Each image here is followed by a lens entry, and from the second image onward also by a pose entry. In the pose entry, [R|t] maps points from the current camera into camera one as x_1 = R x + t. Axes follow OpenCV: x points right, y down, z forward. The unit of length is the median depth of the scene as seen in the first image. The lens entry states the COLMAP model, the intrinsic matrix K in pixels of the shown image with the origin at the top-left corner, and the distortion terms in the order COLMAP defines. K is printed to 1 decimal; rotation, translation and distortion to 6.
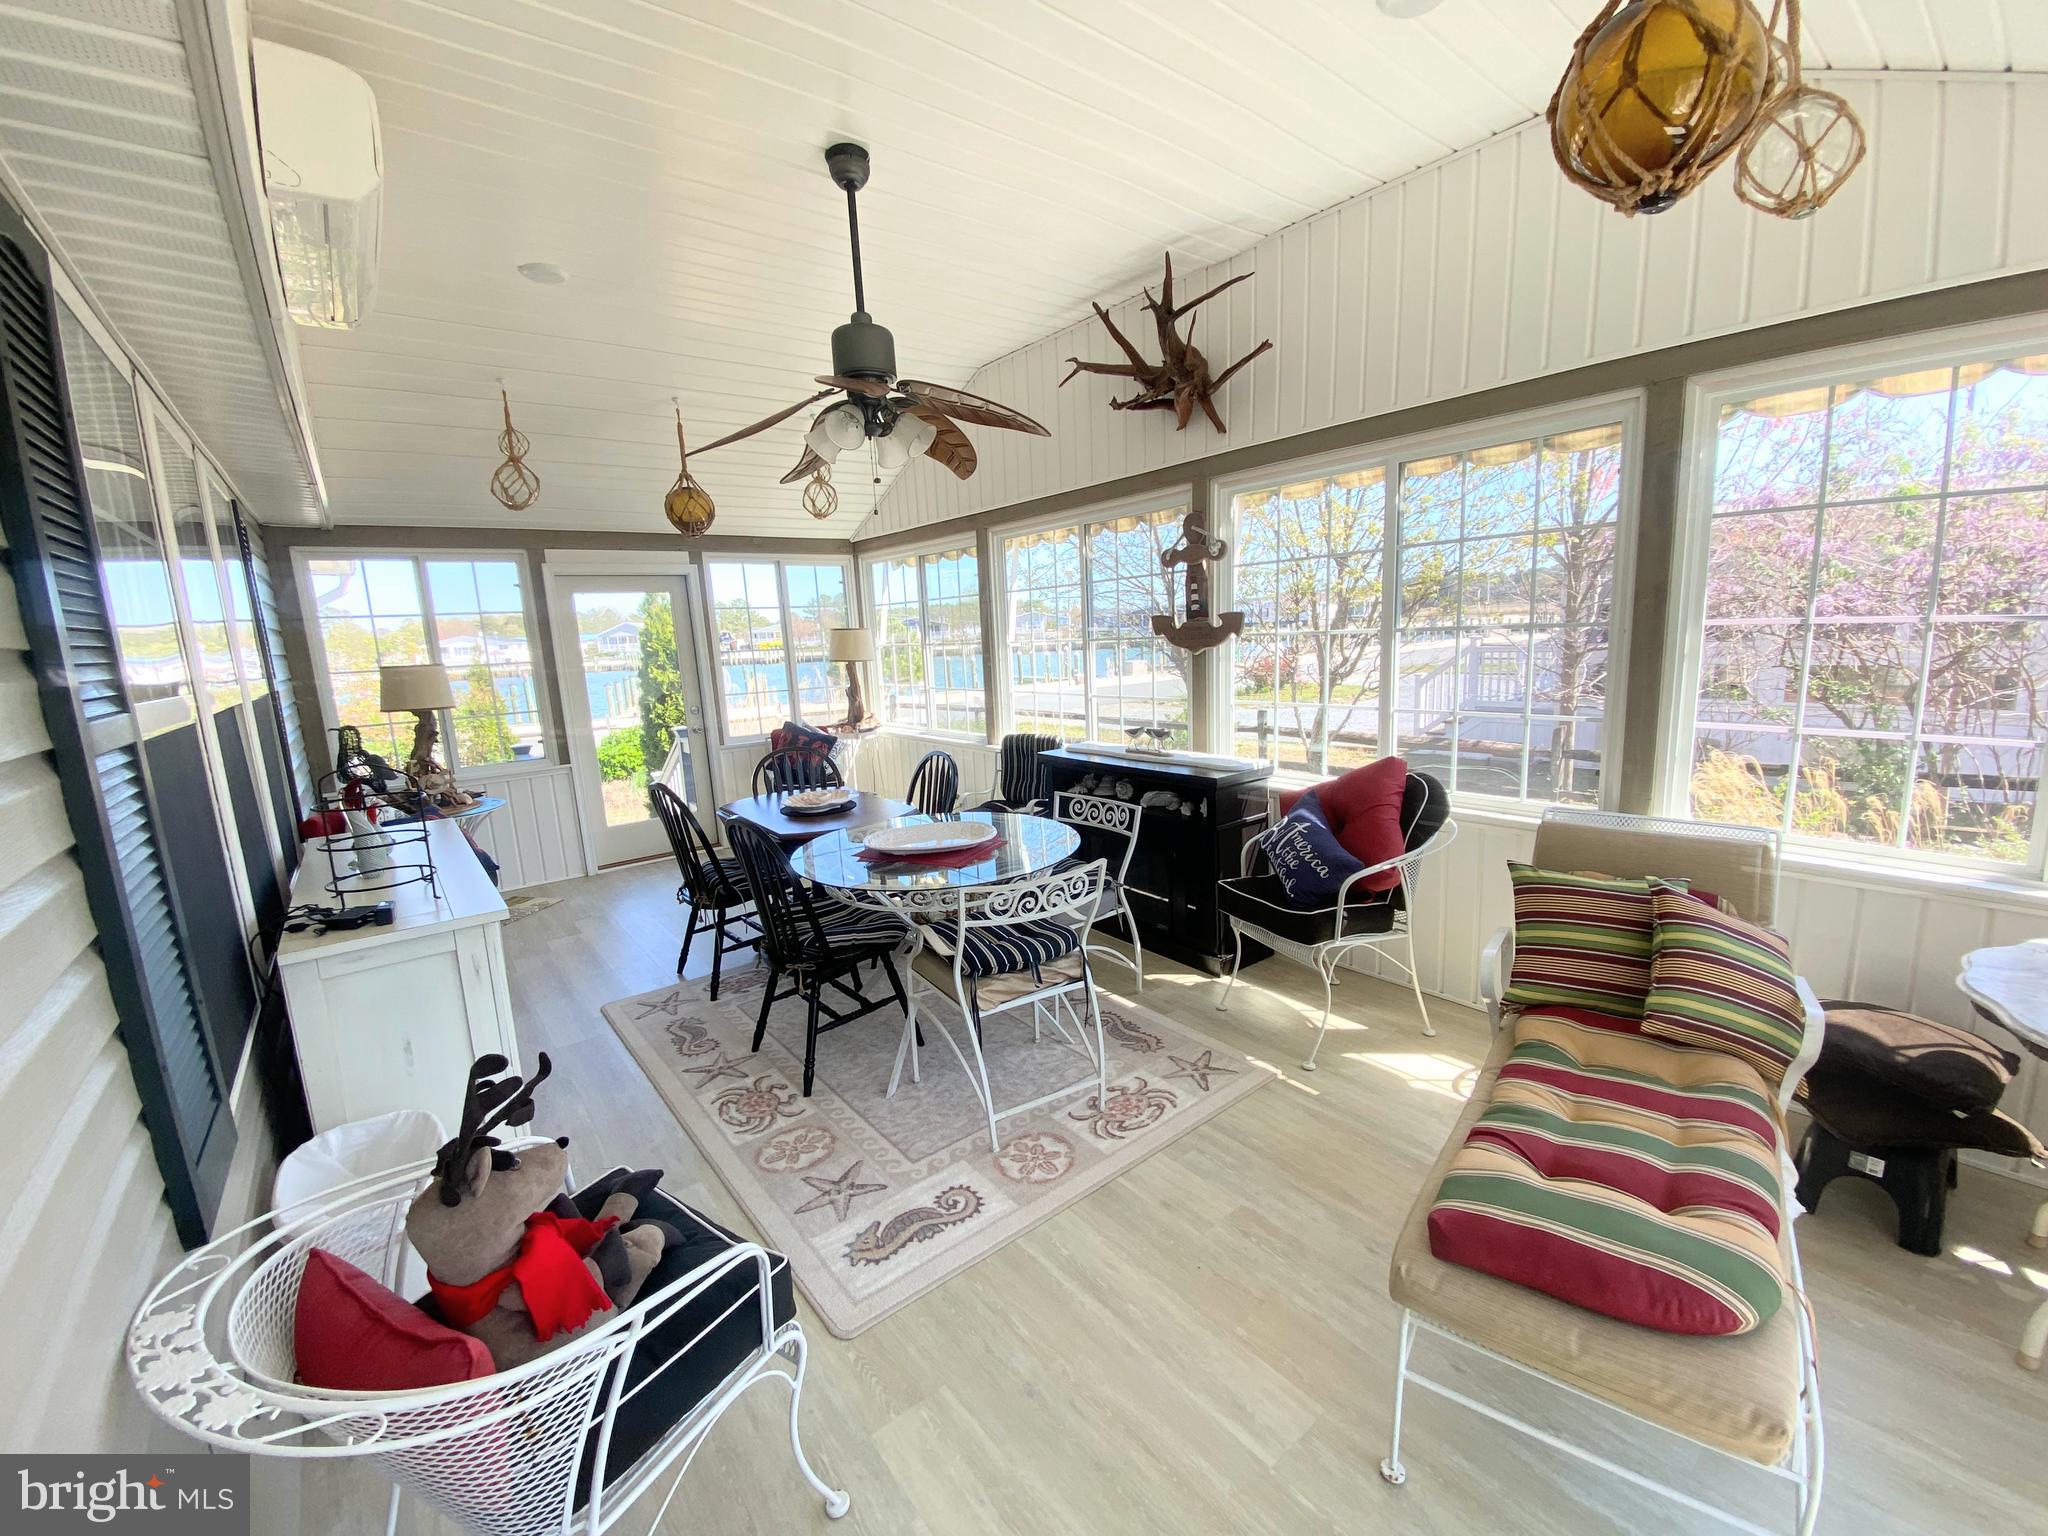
lens RADIAL K [[833.6, 0, 1020.3], [0, 833.6, 770.2], [0, 0, 1]] dist [0.013453, -0.017073]
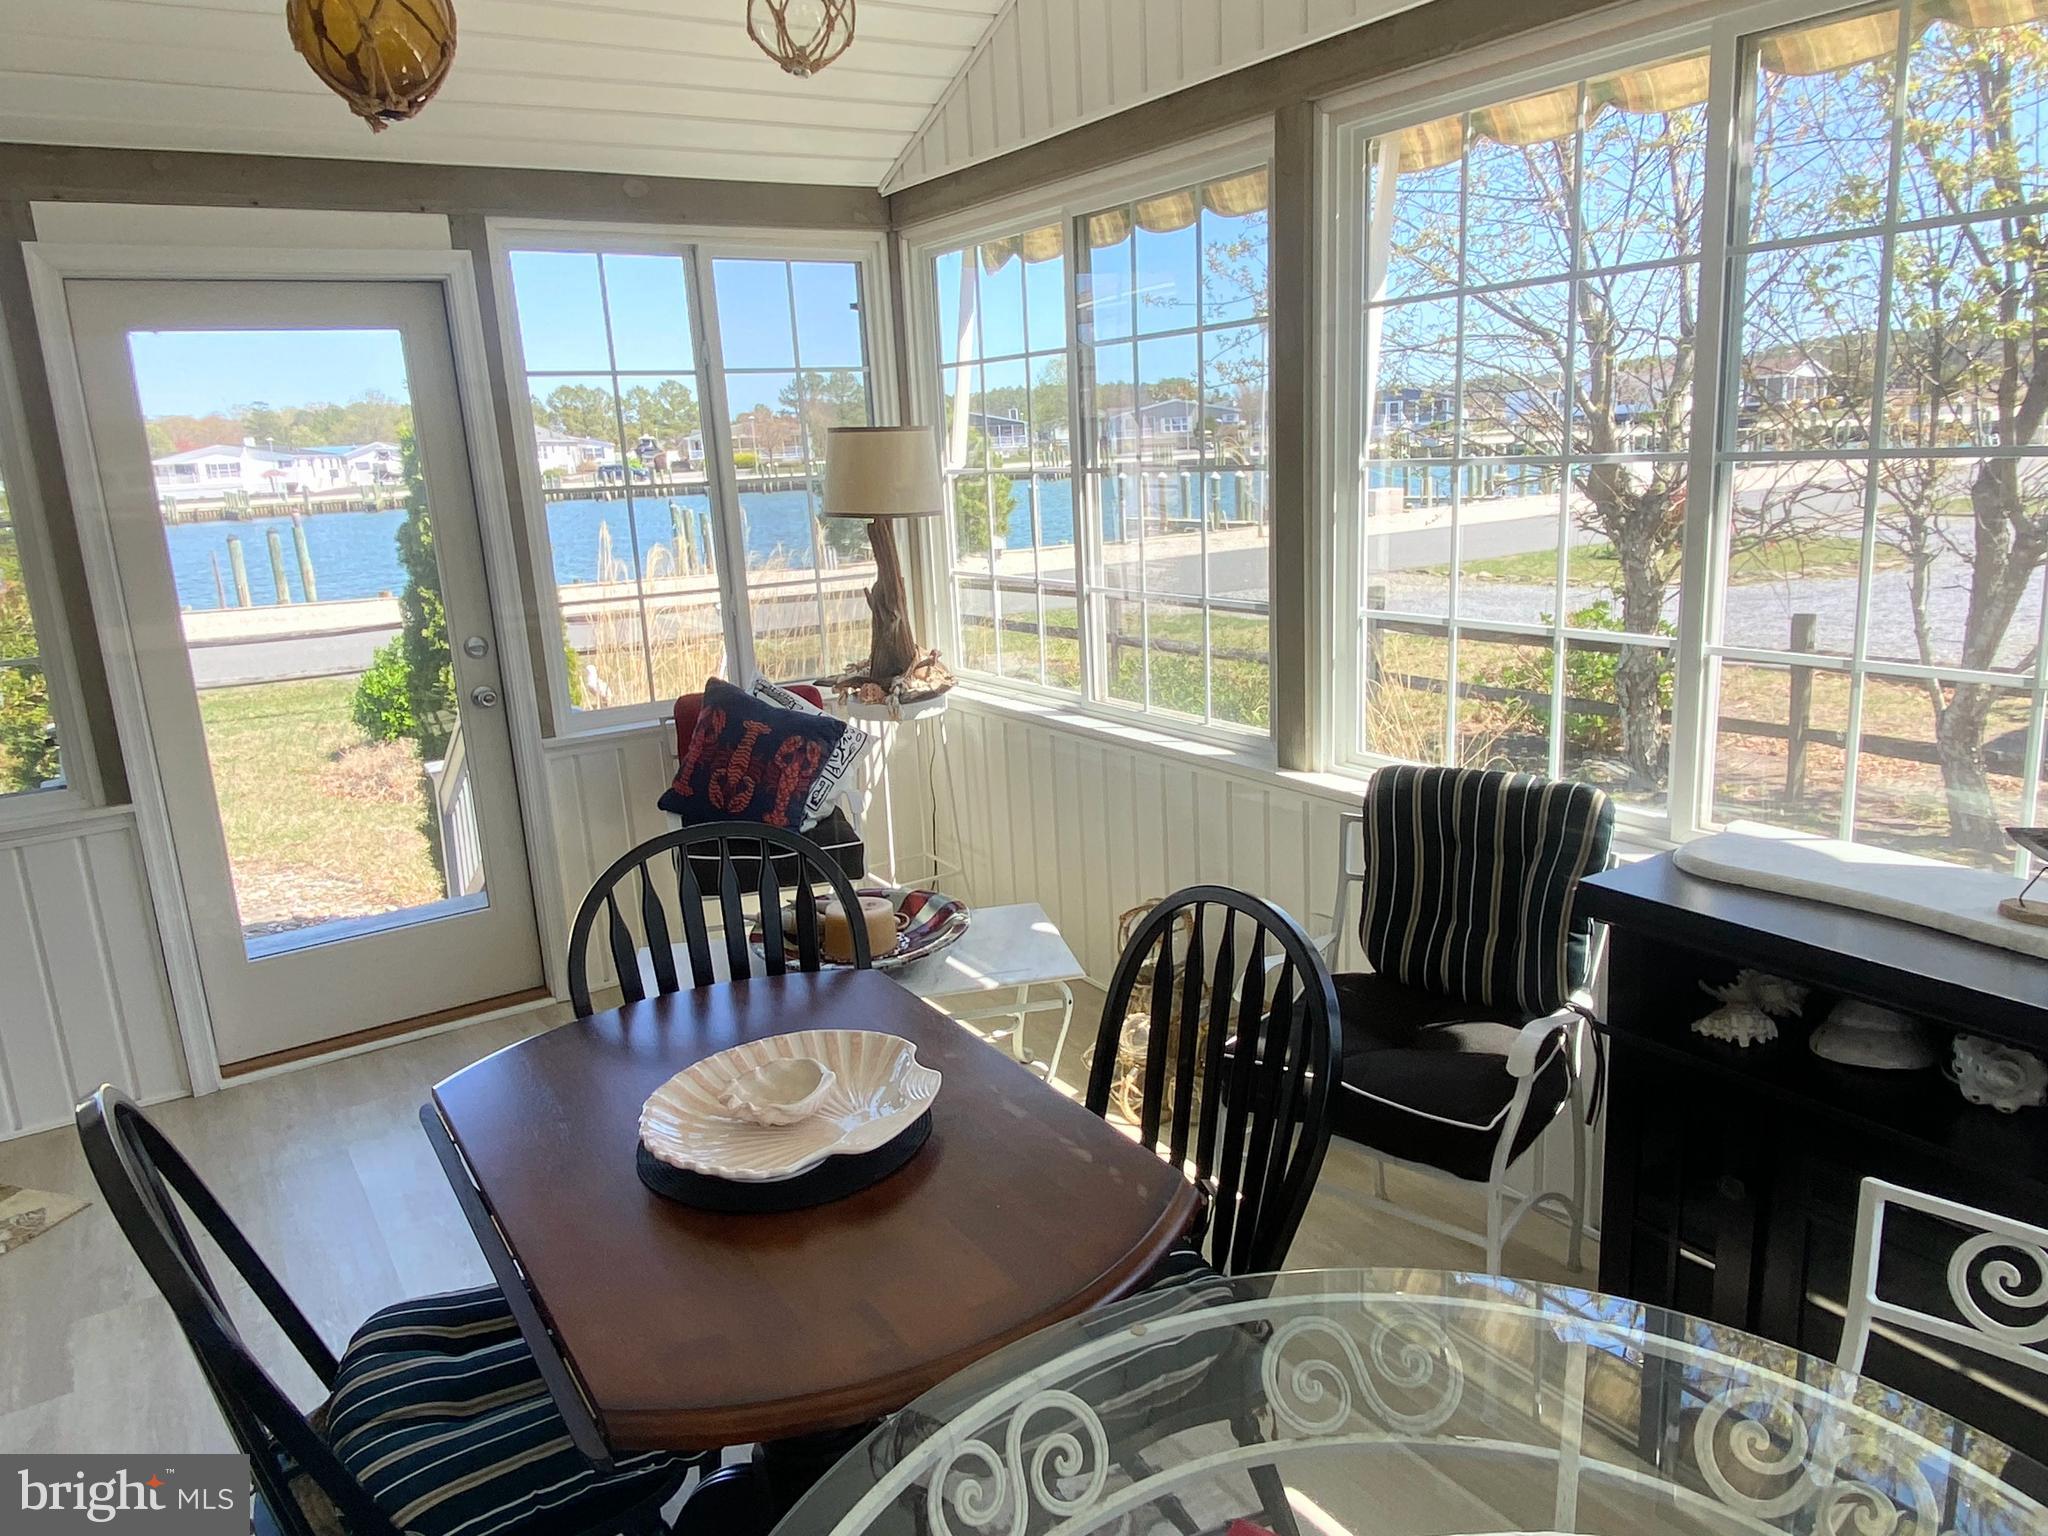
lens RADIAL K [[1392.3, 0, 1011.3], [0, 1392.3, 766.1], [0, 0, 1]] dist [0.002593, 0.000663]
pose [[0.996142, 0.017553, -0.085986, -0.087836], [-0.011620, 0.997547, 0.069026, -0.061064], [0.086987, -0.067760, 0.993902, 0.369526]]
